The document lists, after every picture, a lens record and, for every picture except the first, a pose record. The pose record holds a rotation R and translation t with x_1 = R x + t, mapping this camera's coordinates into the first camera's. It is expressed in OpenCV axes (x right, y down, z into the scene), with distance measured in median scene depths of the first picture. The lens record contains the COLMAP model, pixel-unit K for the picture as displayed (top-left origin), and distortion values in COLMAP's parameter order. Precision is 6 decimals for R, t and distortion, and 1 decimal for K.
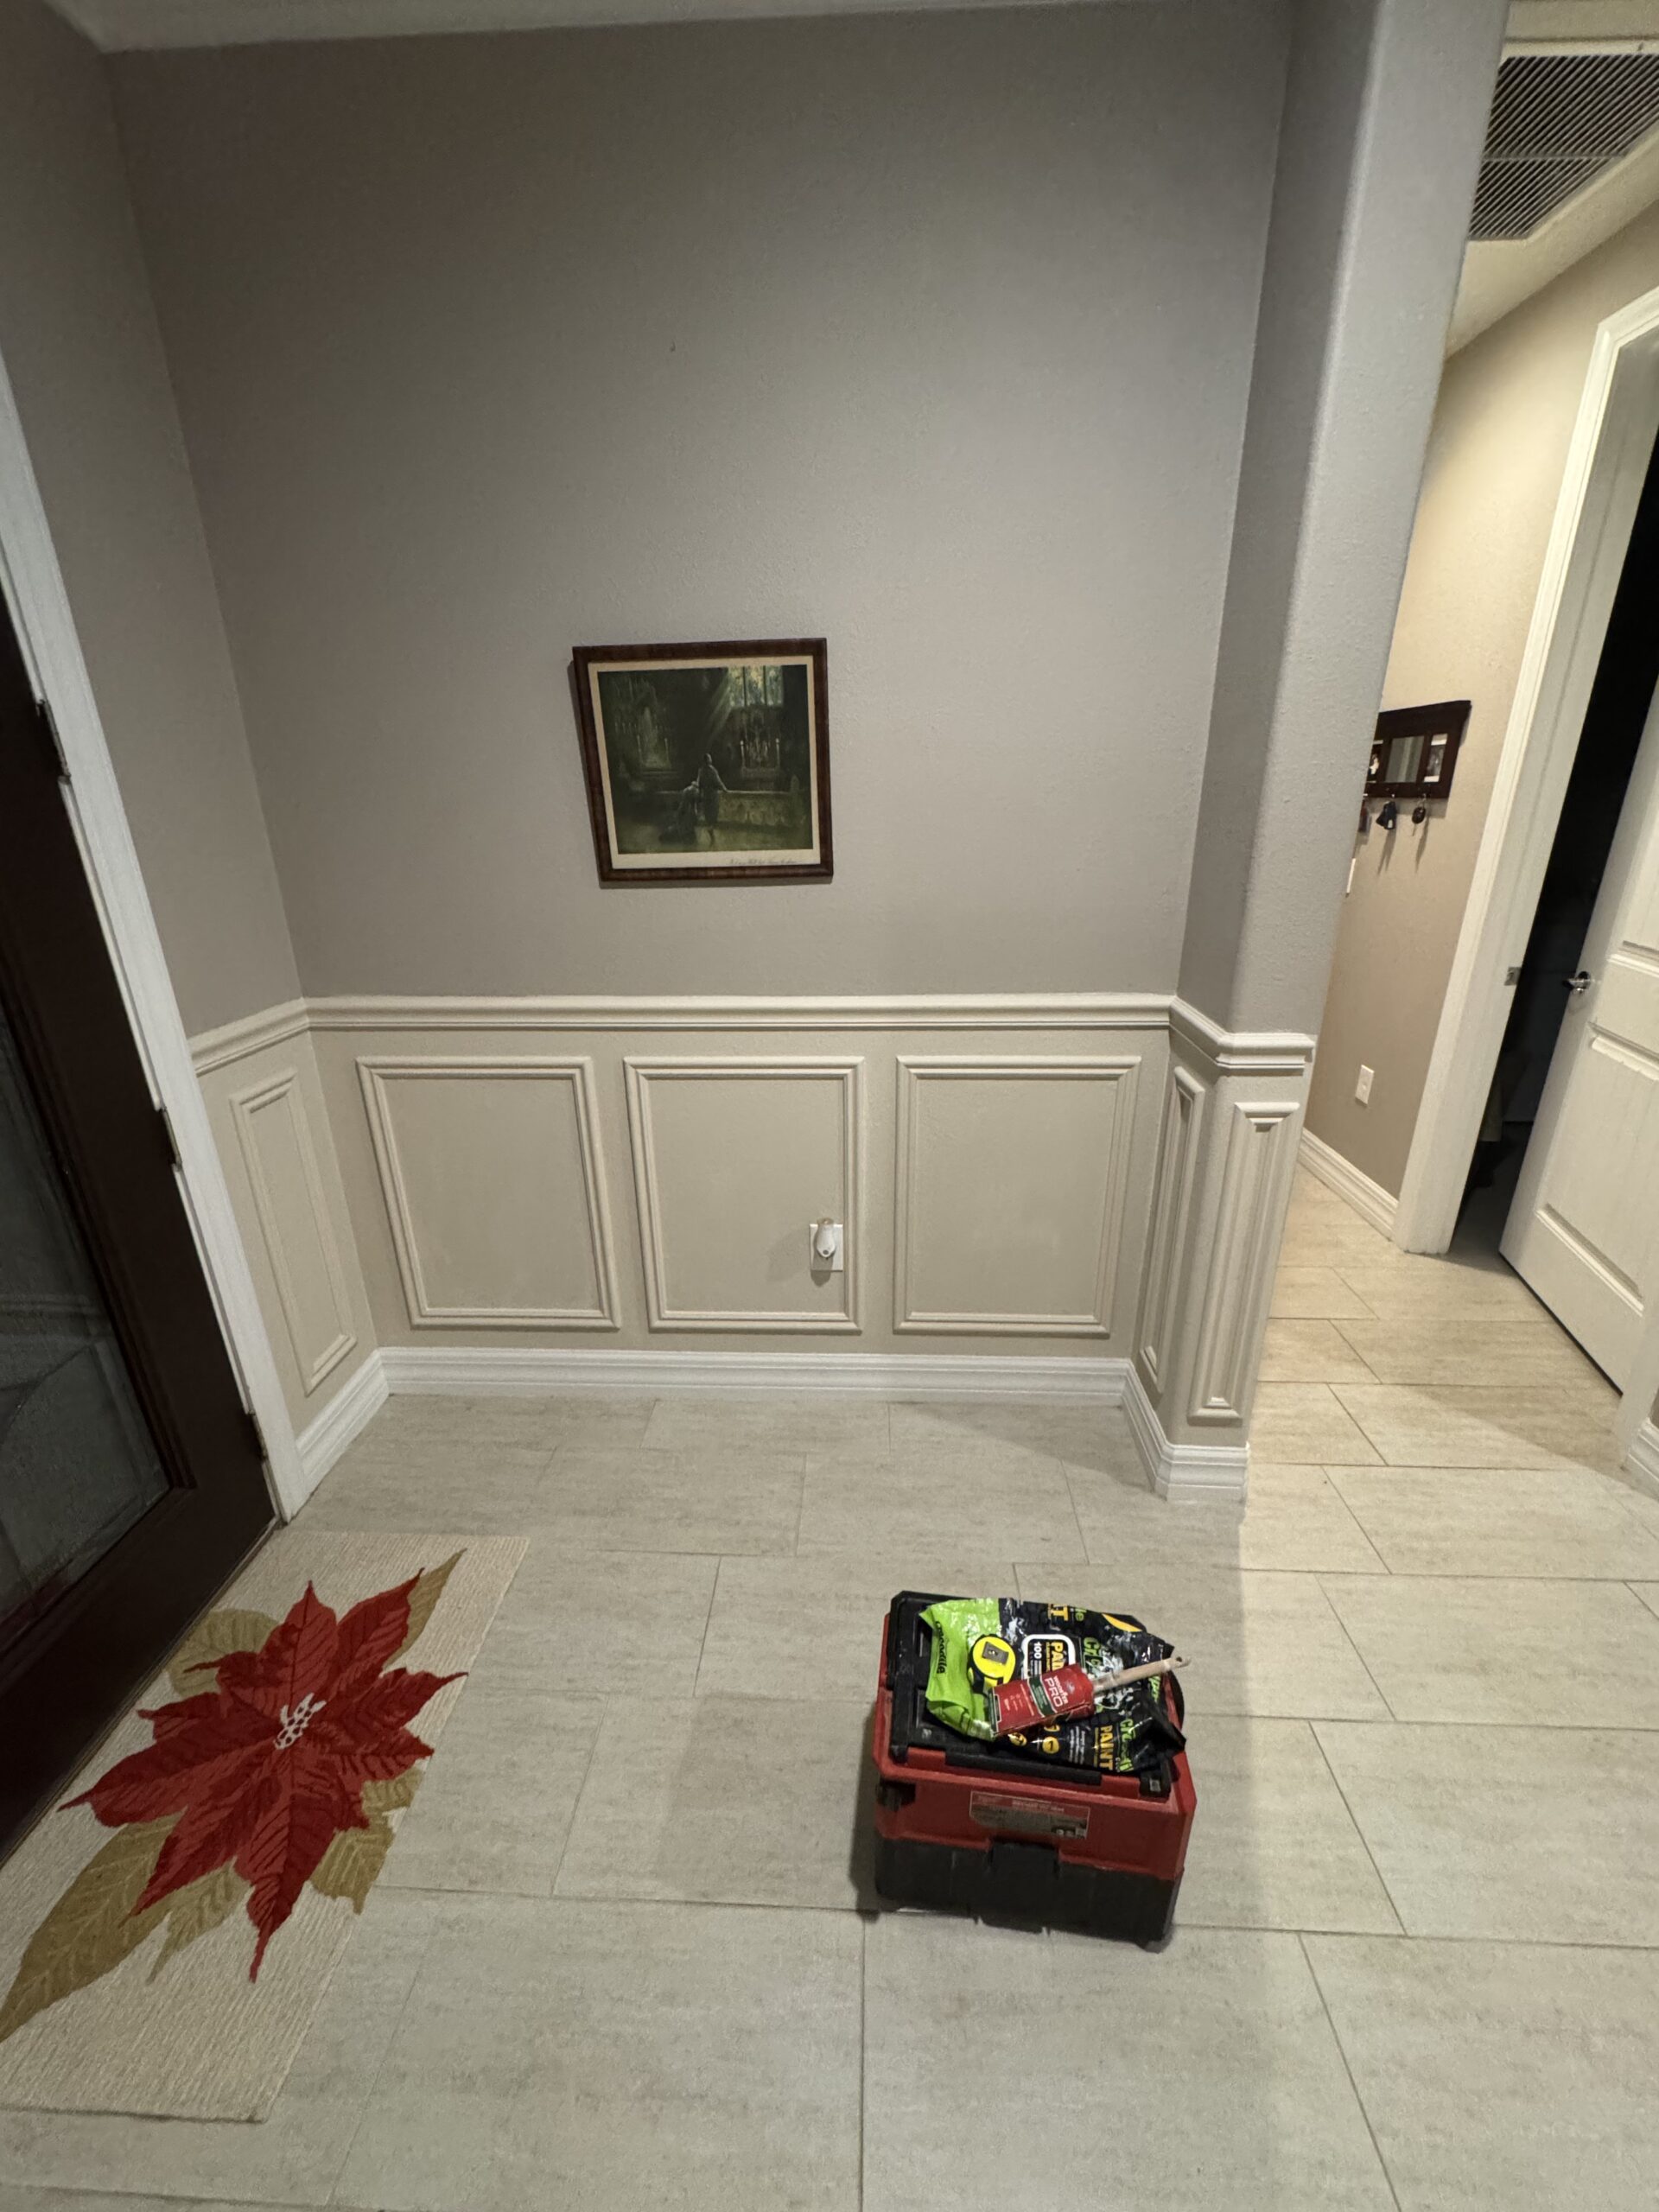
lens RADIAL K [[881.5, 0, 812.9], [0, 881.5, 1093.5], [0, 0, 1]] dist [-0.000787, 0.000885]
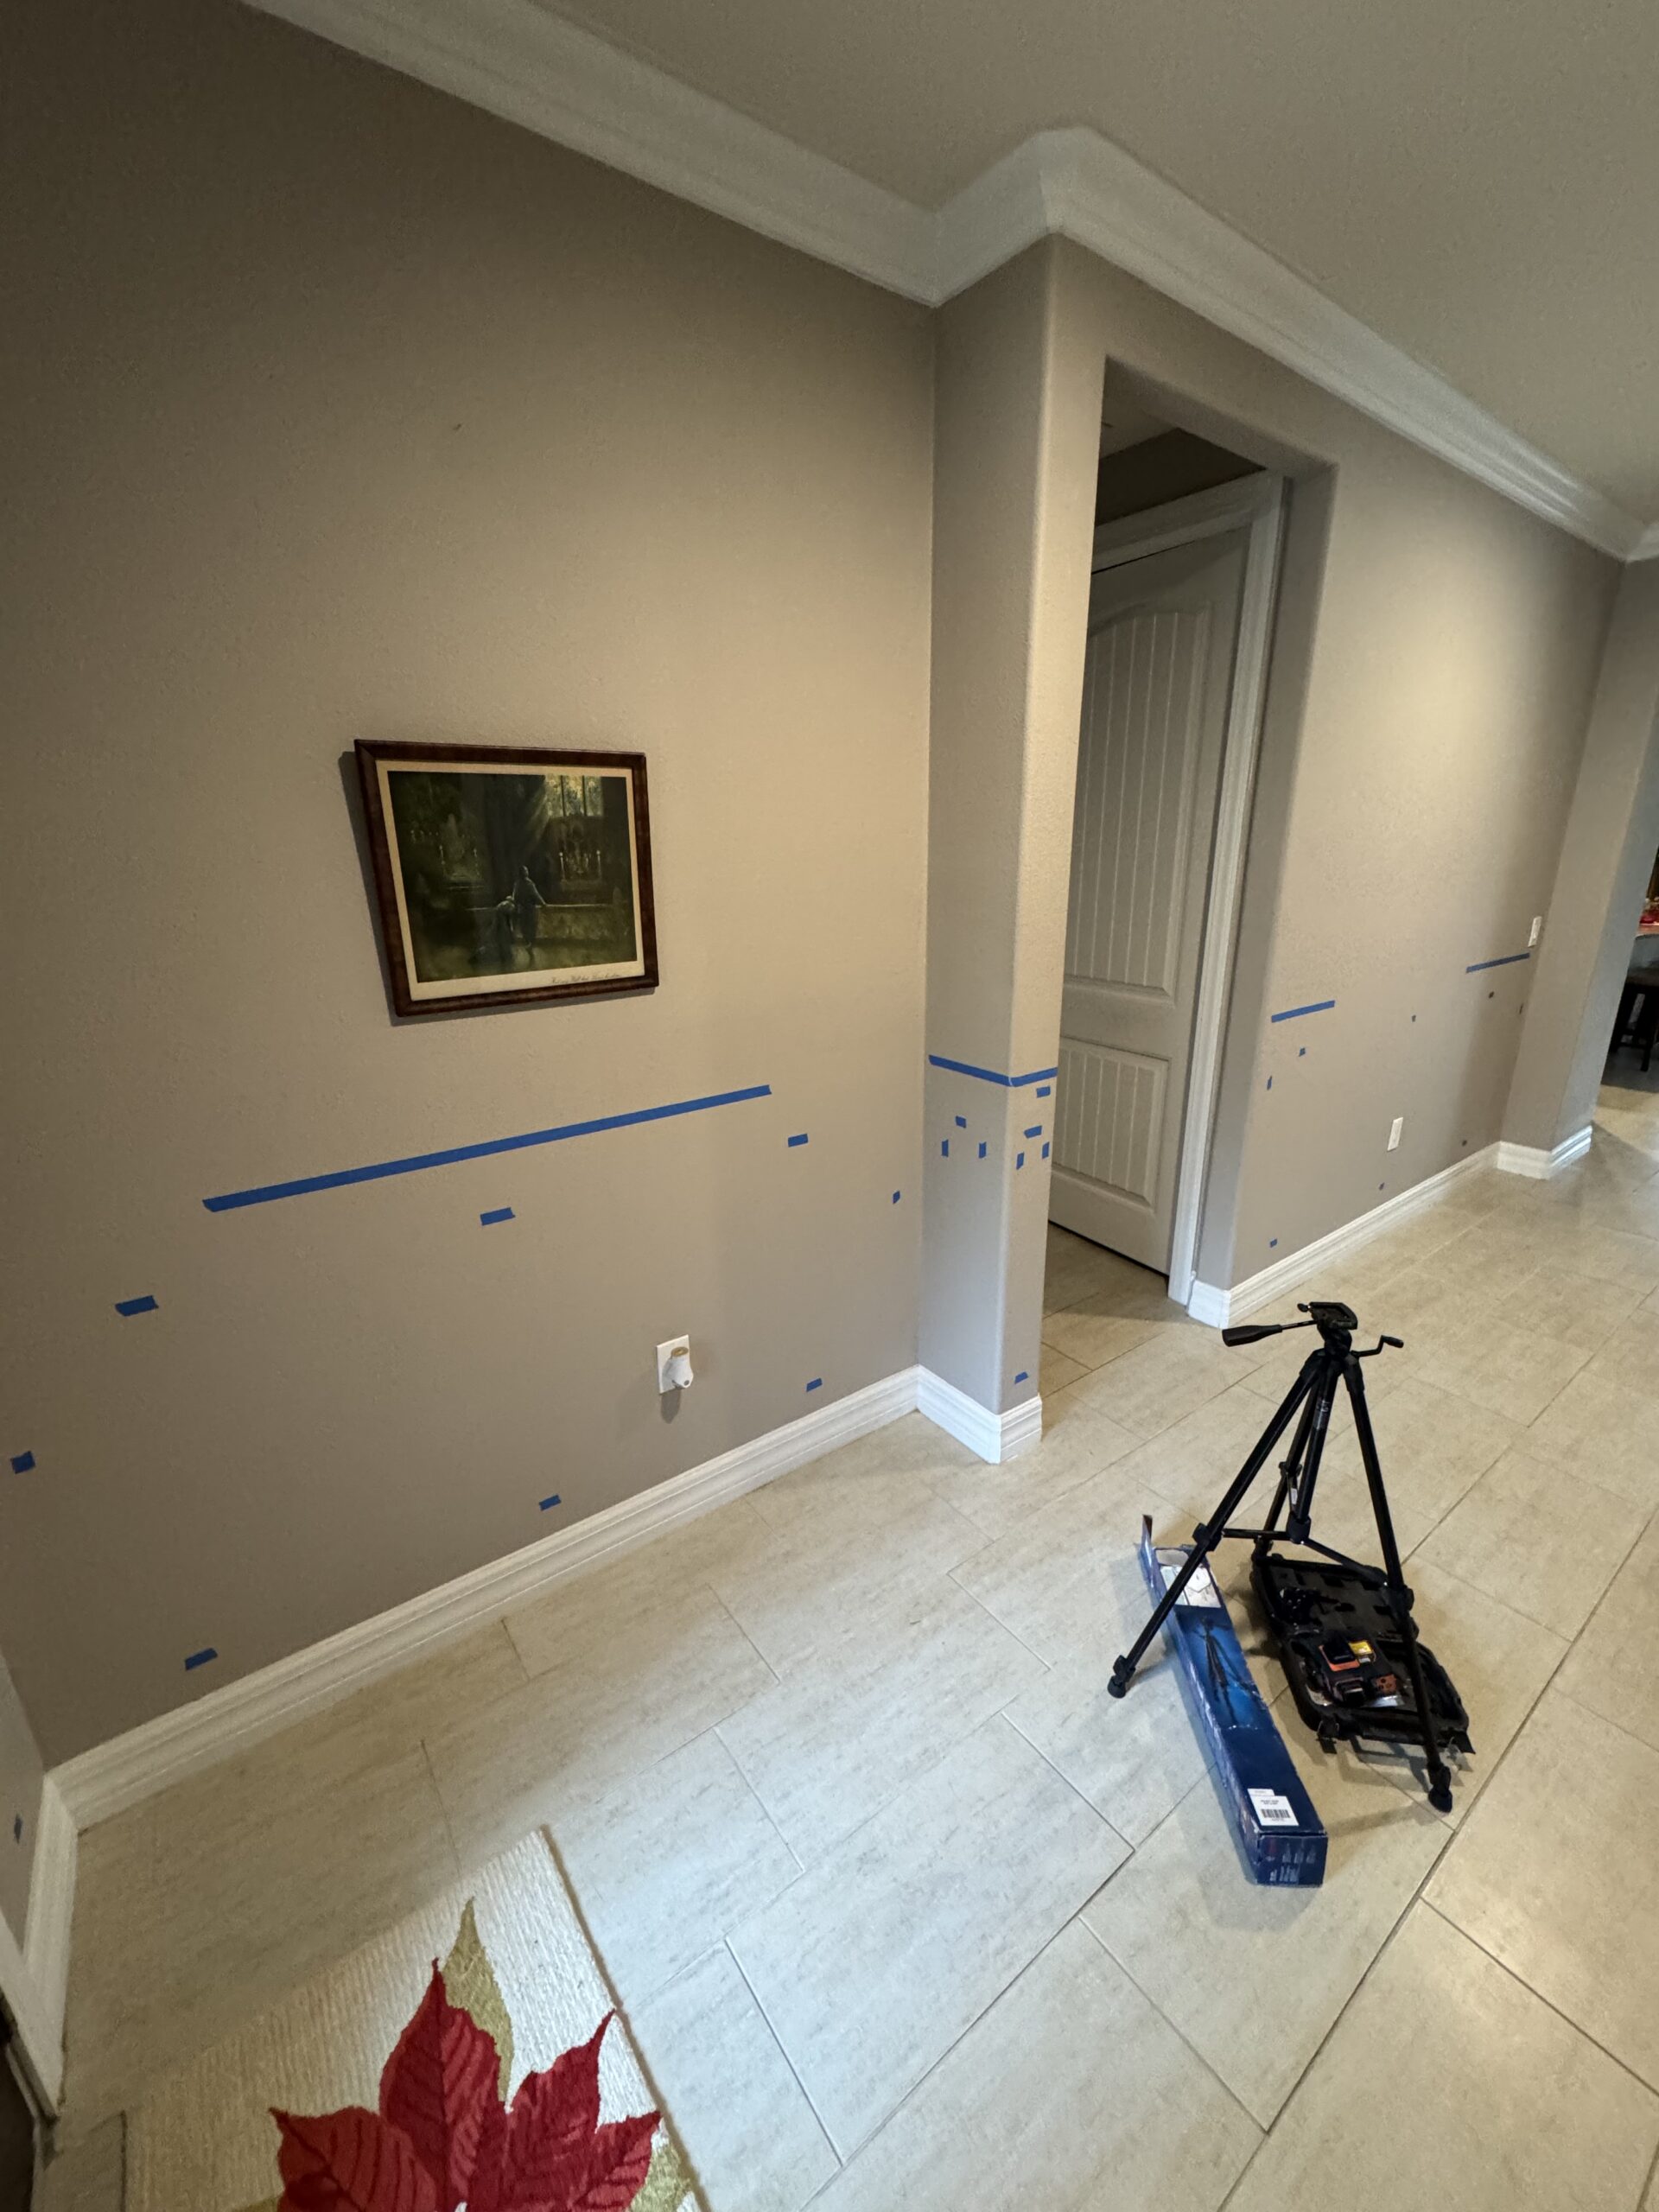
lens RADIAL K [[881.5, 0, 819.1], [0, 881.5, 1116.3], [0, 0, 1]] dist [-0.000787, 0.000885]
pose [[0.768049, -0.181175, 0.614228, -0.498158], [0.215785, 0.976272, 0.018141, -0.088045], [-0.602940, 0.118608, 0.788920, 0.139096]]
